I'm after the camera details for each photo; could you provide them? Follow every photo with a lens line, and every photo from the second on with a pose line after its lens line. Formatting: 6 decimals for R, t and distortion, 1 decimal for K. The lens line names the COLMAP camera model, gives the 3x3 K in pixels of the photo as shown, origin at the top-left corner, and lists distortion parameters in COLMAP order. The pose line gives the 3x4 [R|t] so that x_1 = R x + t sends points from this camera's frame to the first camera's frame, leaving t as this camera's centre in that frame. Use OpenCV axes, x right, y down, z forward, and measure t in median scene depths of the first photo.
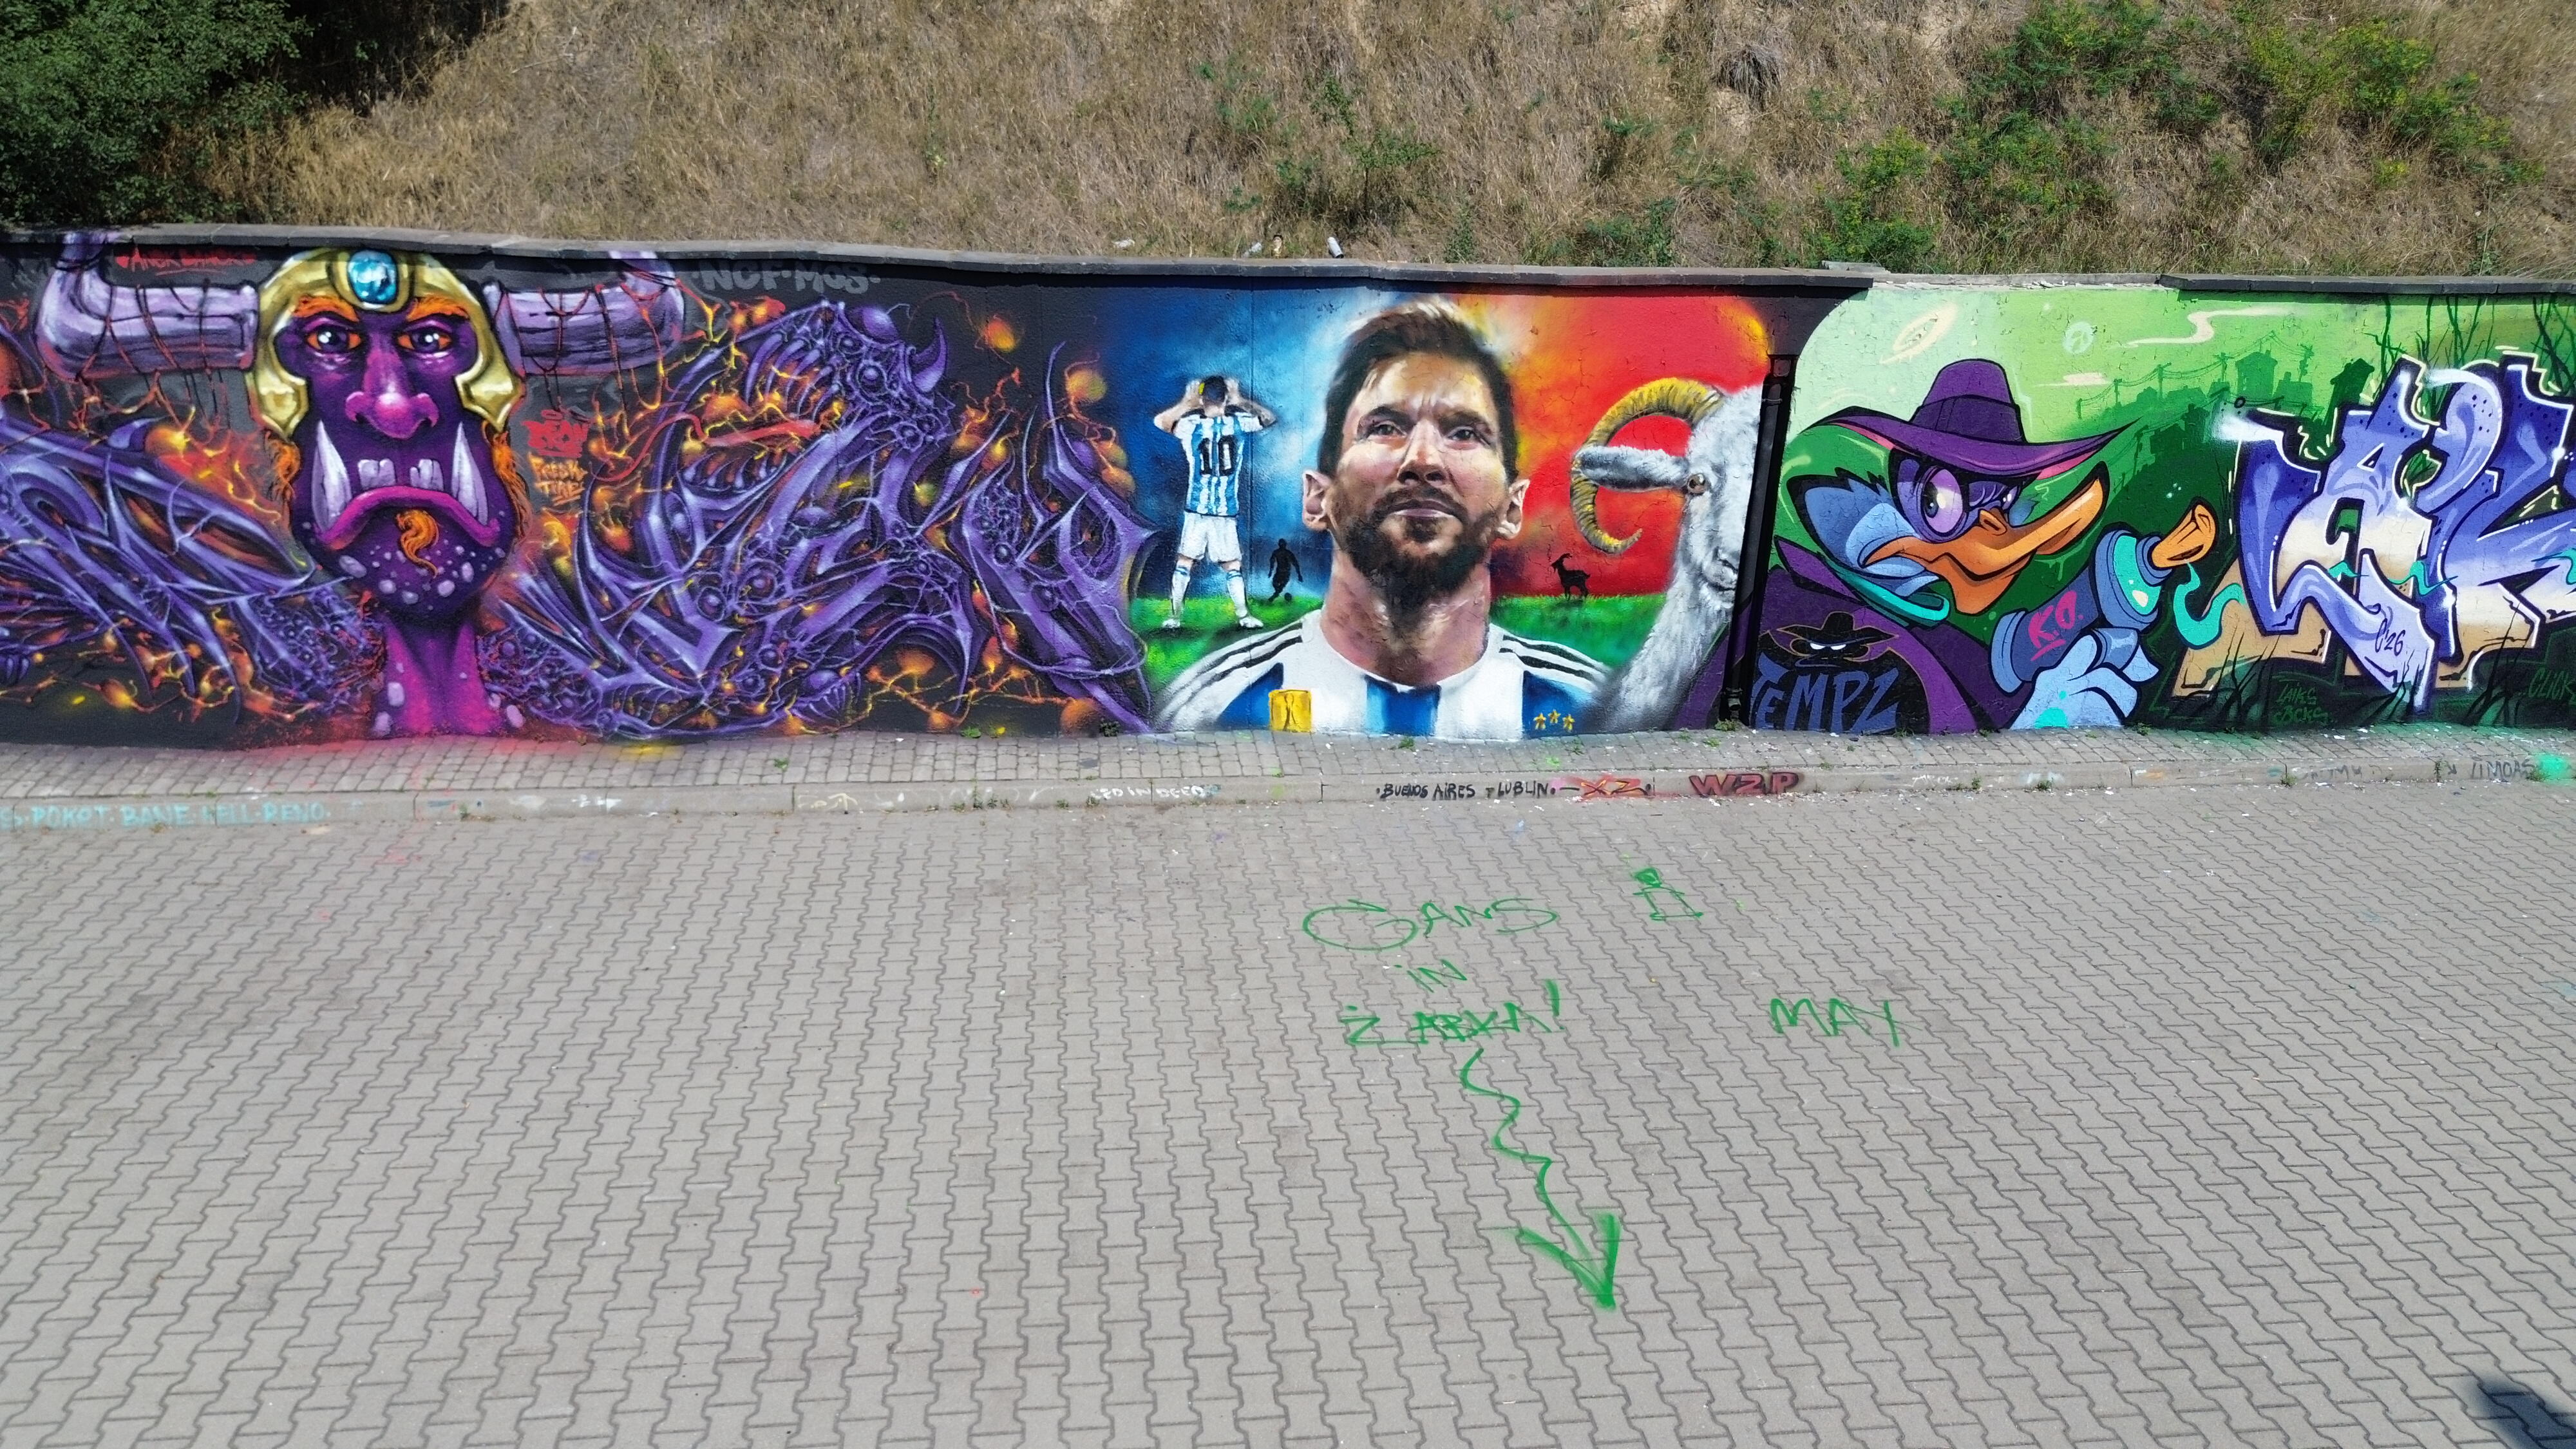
lens RADIAL K [[1813.2, 0, 1289.6], [0, 1813.2, 726.4], [0, 0, 1]] dist [0.065387, -0.071595]
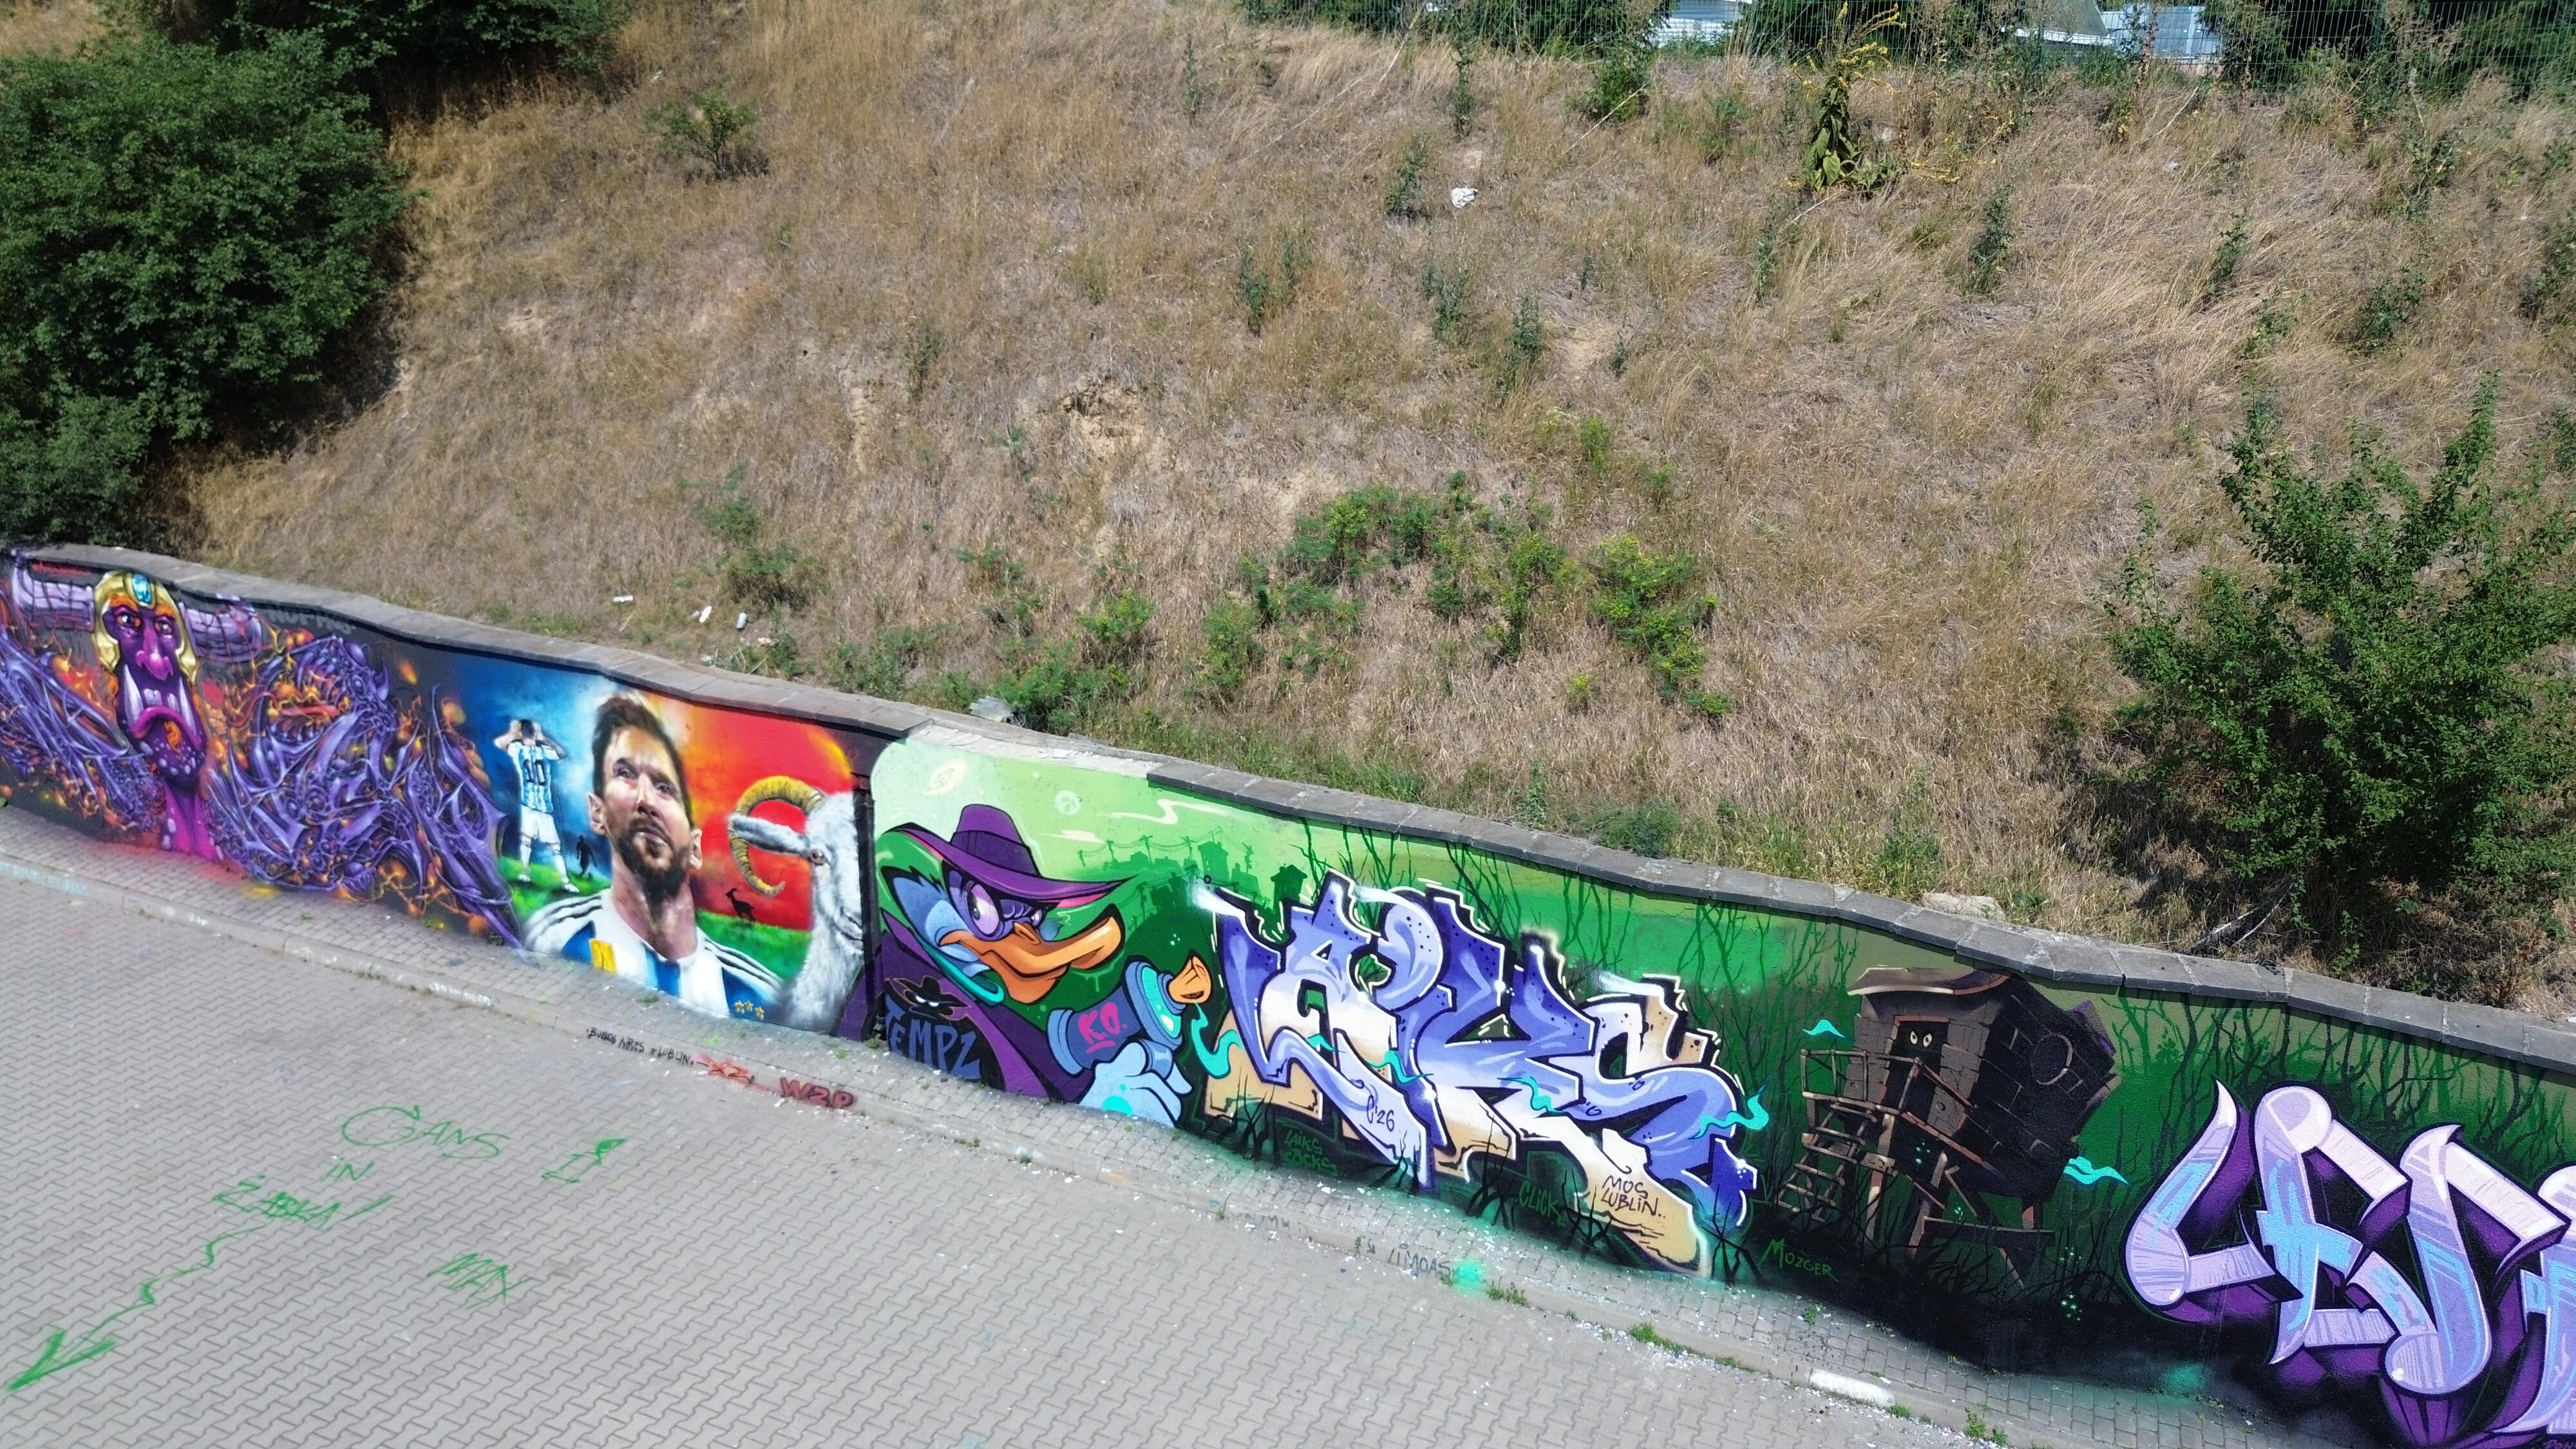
lens RADIAL K [[1813.2, 0, 1310.2], [0, 1813.2, 716.6], [0, 0, 1]] dist [0.065387, -0.071595]
pose [[0.868850, 0.166746, -0.466150, 1.128798], [-0.182343, 0.983164, 0.011820, -0.313784], [0.460273, 0.074730, 0.884627, 0.007334]]
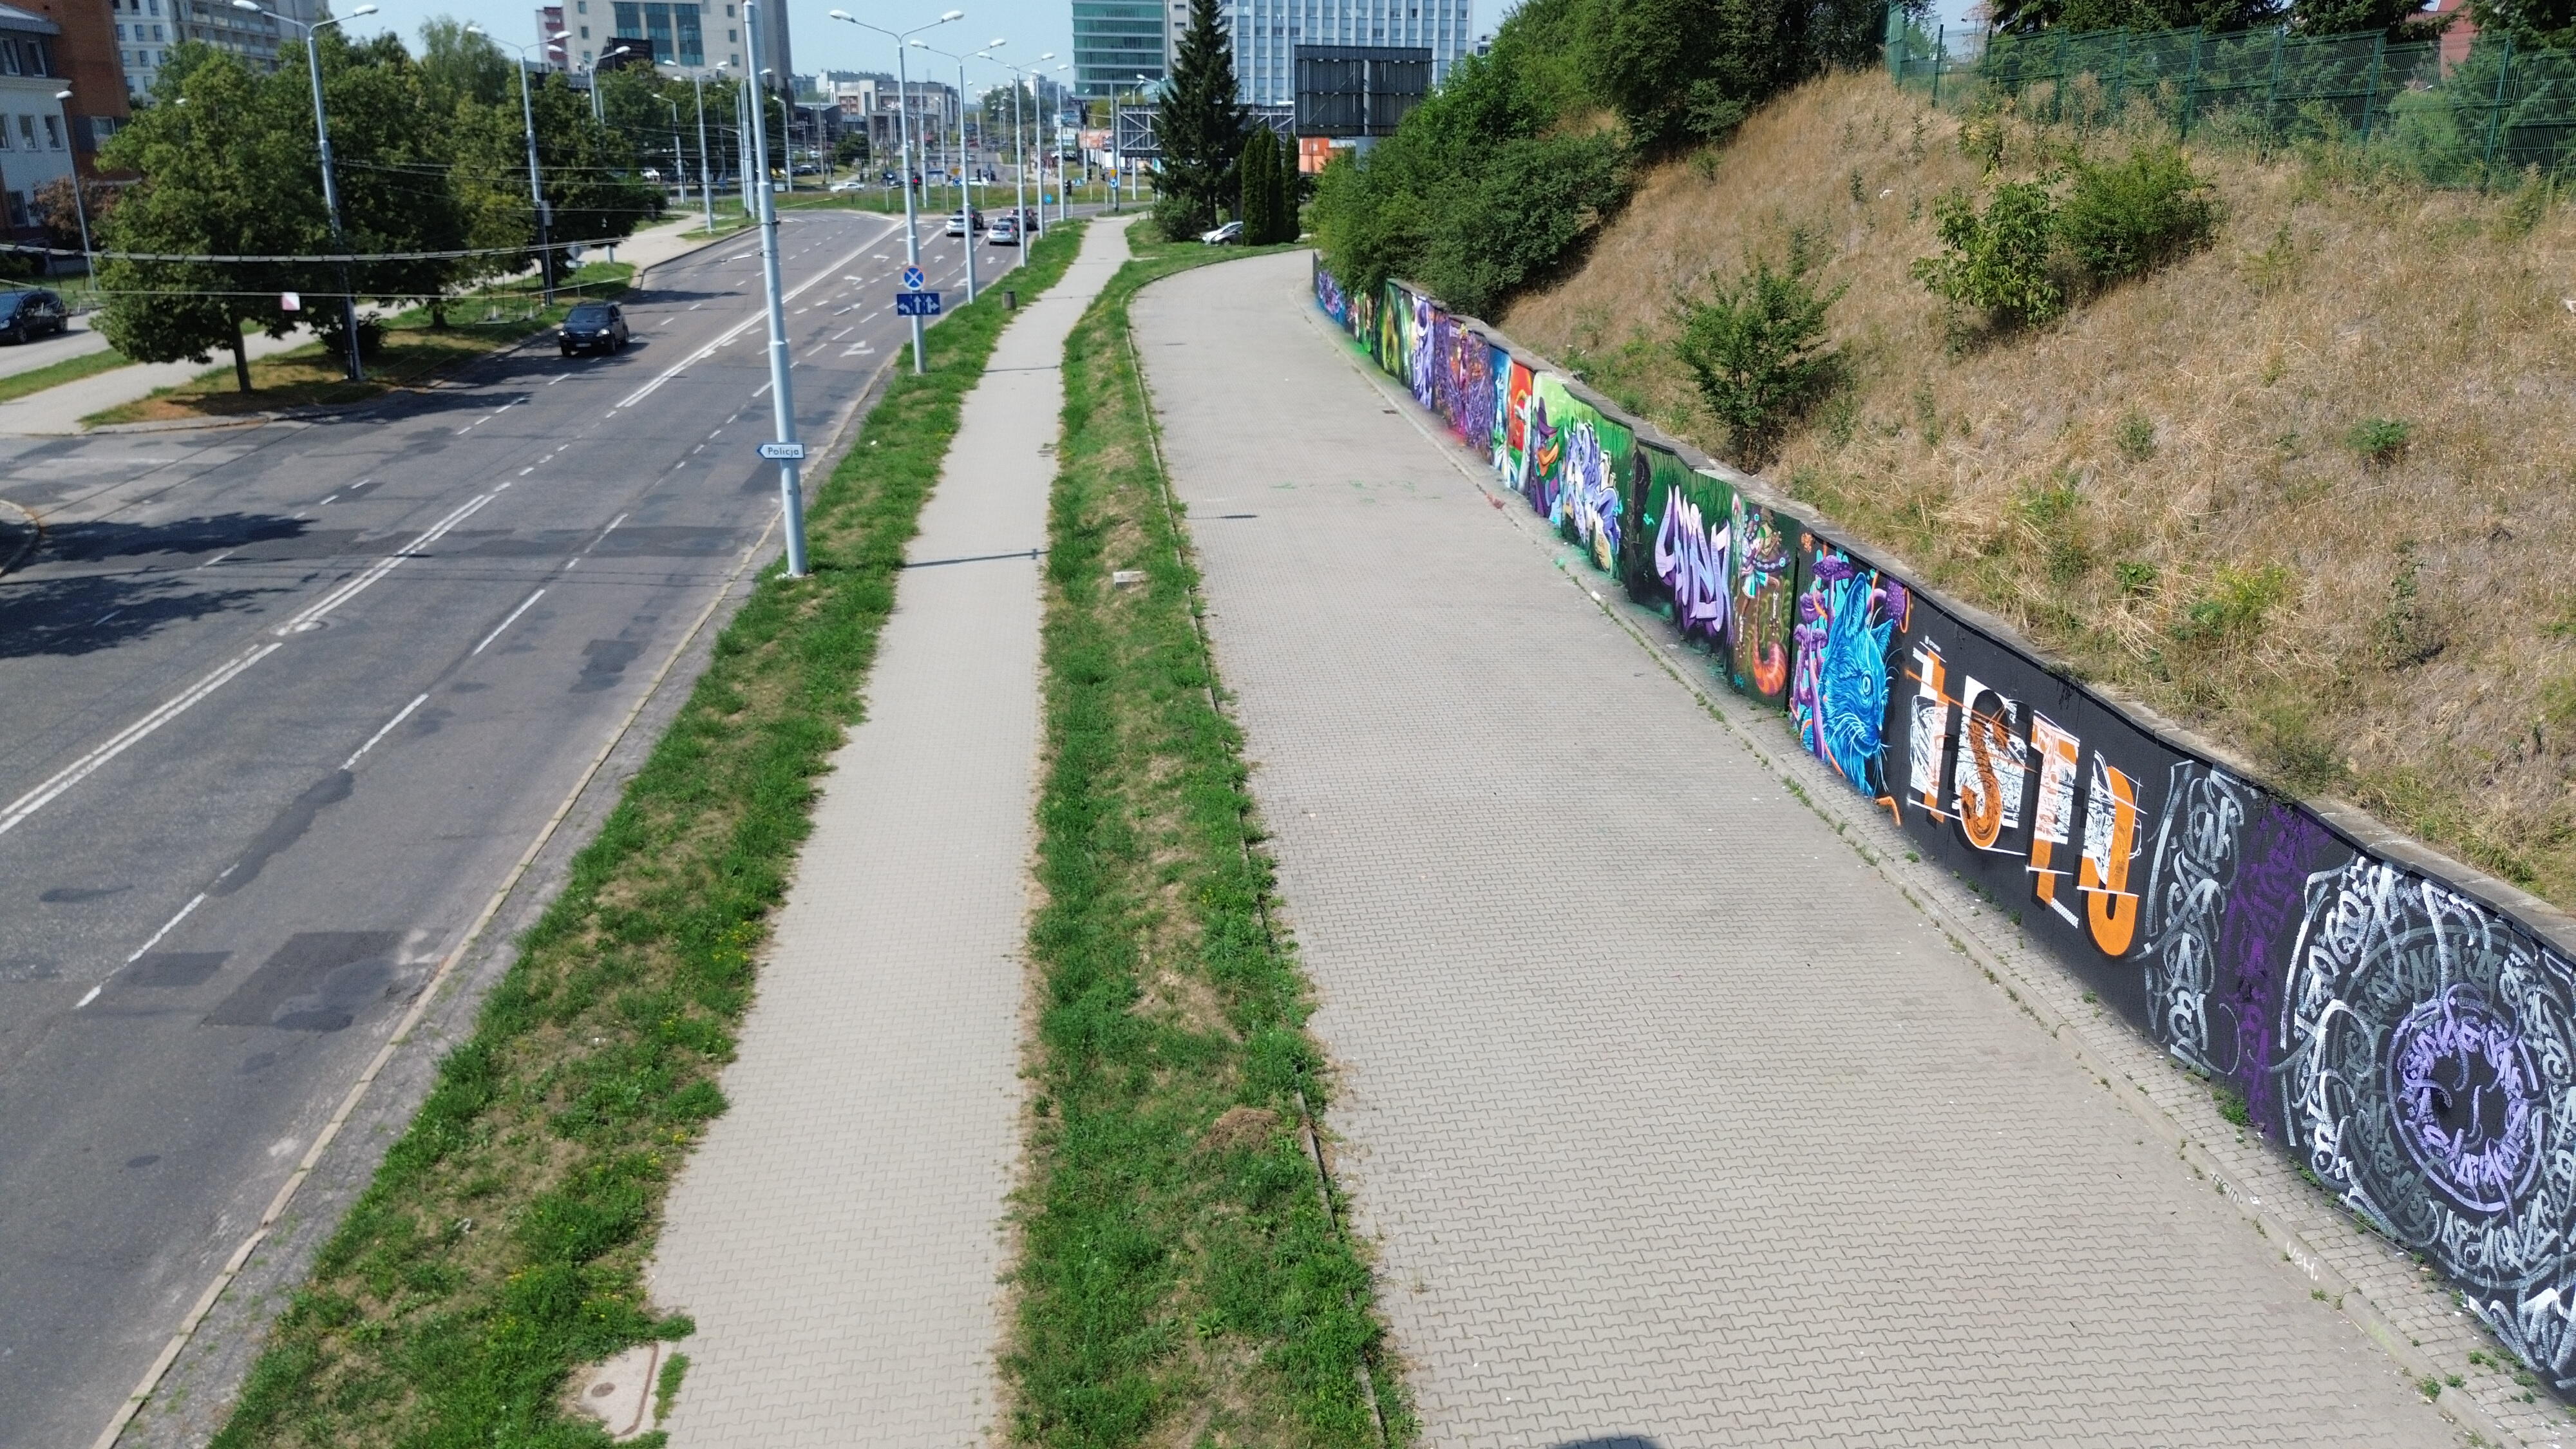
lens RADIAL K [[1813.2, 0, 1291.1], [0, 1813.2, 722.4], [0, 0, 1]] dist [0.065387, -0.071595]
pose [[-0.003637, 0.296457, -0.955039, 3.850378], [-0.339701, 0.897886, 0.280009, -0.453181], [0.940527, 0.325446, 0.097441, 0.422131]]
